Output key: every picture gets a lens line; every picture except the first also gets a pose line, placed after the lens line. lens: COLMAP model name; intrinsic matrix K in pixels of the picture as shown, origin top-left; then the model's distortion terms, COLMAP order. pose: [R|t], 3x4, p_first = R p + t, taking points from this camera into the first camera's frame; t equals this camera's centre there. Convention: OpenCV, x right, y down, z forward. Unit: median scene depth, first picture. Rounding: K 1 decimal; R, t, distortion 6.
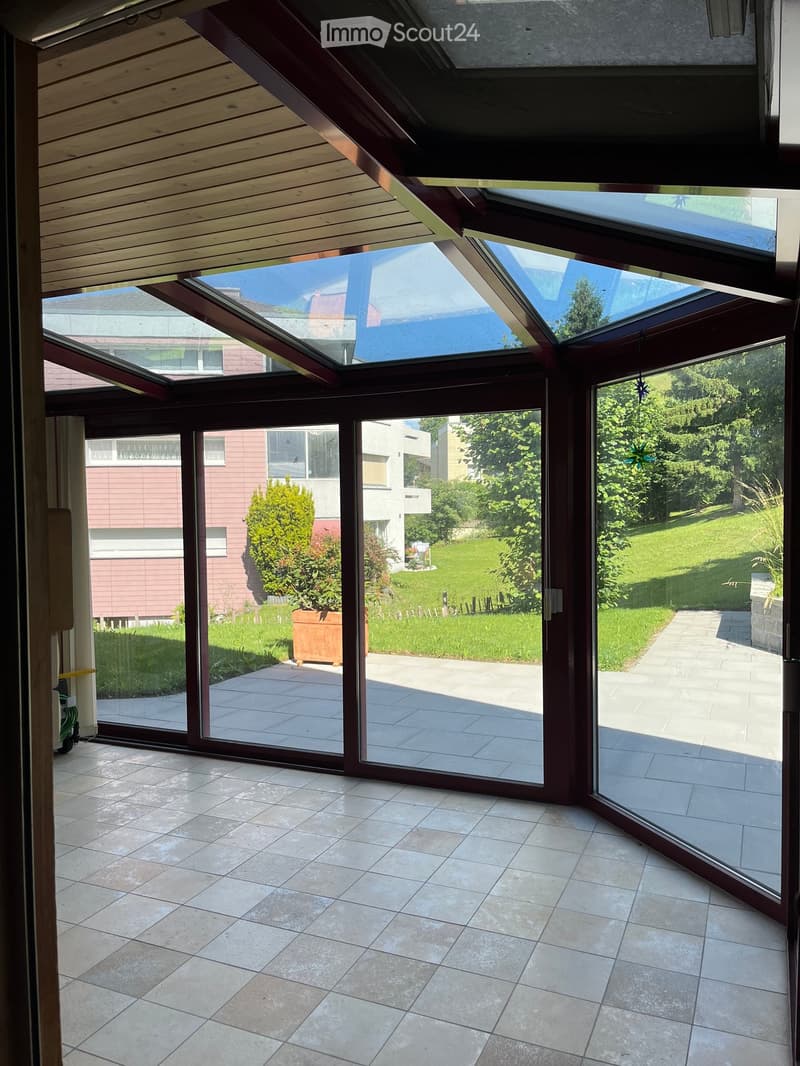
lens RADIAL K [[789.9, 0, 400.0], [0, 789.9, 533.0], [0, 0, 1]] dist [0.004598, 0.001264]
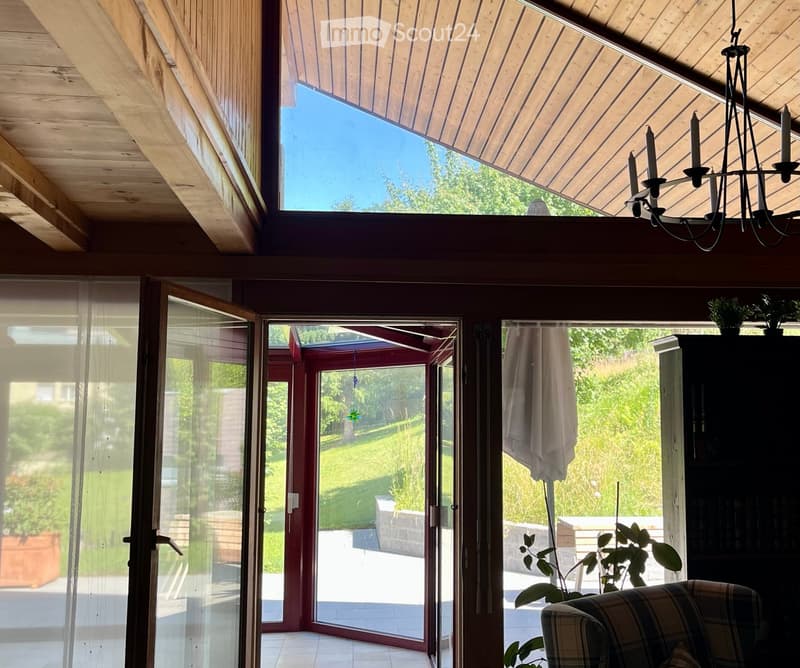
lens RADIAL K [[930.4, 0, 400.0], [0, 930.4, 334.0], [0, 0, 1]] dist [0.018232, 0.009739]
pose [[0.890783, 0.056345, 0.450923, -0.151501], [0.007581, 0.990303, -0.138720, 0.003890], [-0.454367, 0.126988, 0.881717, -0.256954]]
